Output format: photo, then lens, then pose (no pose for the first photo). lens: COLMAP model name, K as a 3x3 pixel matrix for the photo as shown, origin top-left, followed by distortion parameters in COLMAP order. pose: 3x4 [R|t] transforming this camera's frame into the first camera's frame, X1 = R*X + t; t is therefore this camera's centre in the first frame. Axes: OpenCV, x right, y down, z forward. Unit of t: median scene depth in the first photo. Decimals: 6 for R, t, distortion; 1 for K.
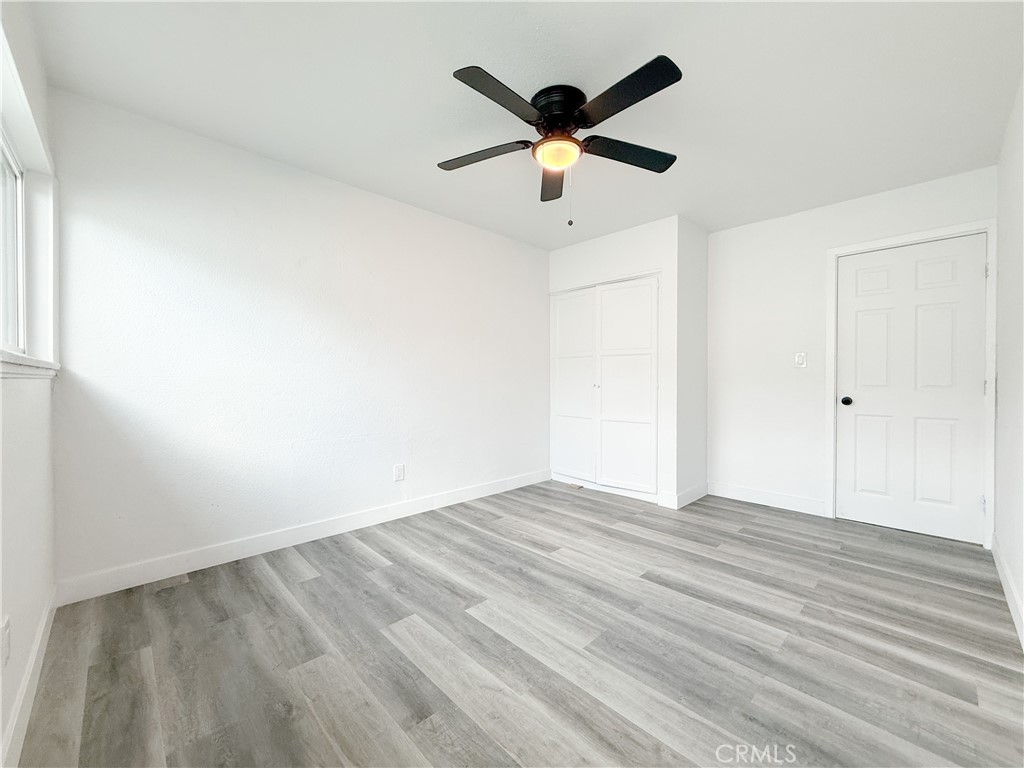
lens RADIAL K [[408.9, 0, 510.0], [0, 408.9, 384.8], [0, 0, 1]] dist [0.000349, 0.000041]
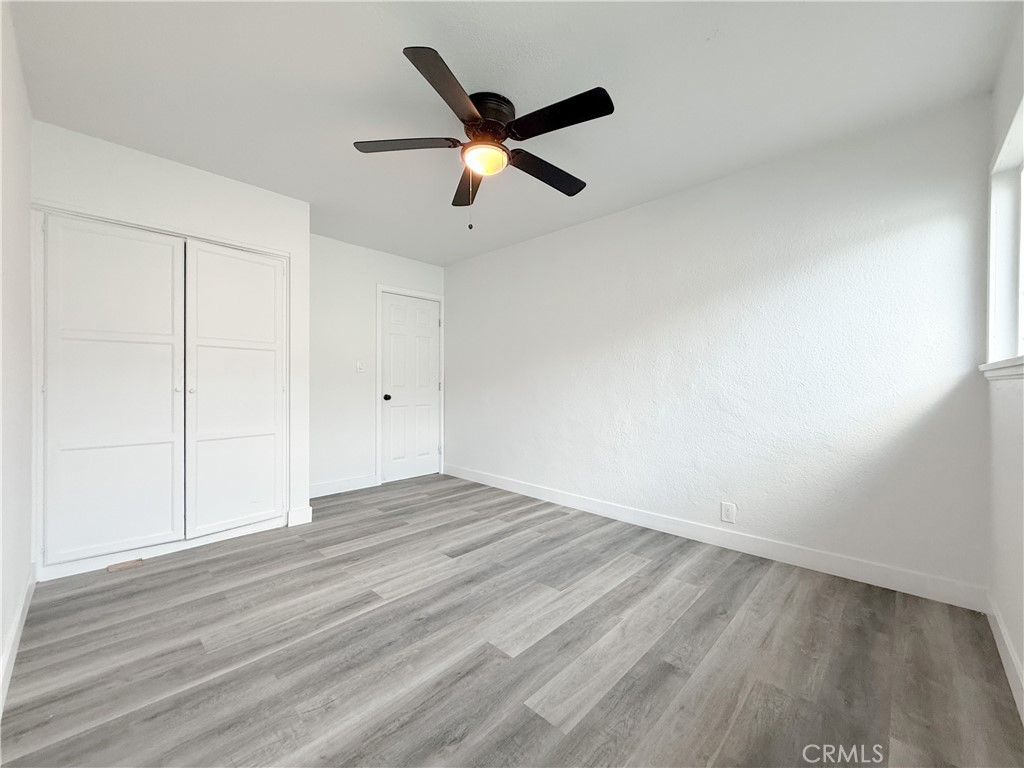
lens RADIAL K [[408.9, 0, 510.0], [0, 408.9, 384.8], [0, 0, 1]] dist [0.000349, 0.000041]
pose [[-0.037013, -0.005922, 0.999297, -0.746487], [0.007140, 0.999955, 0.006190, -0.011083], [-0.999289, 0.007364, -0.036969, 0.815146]]
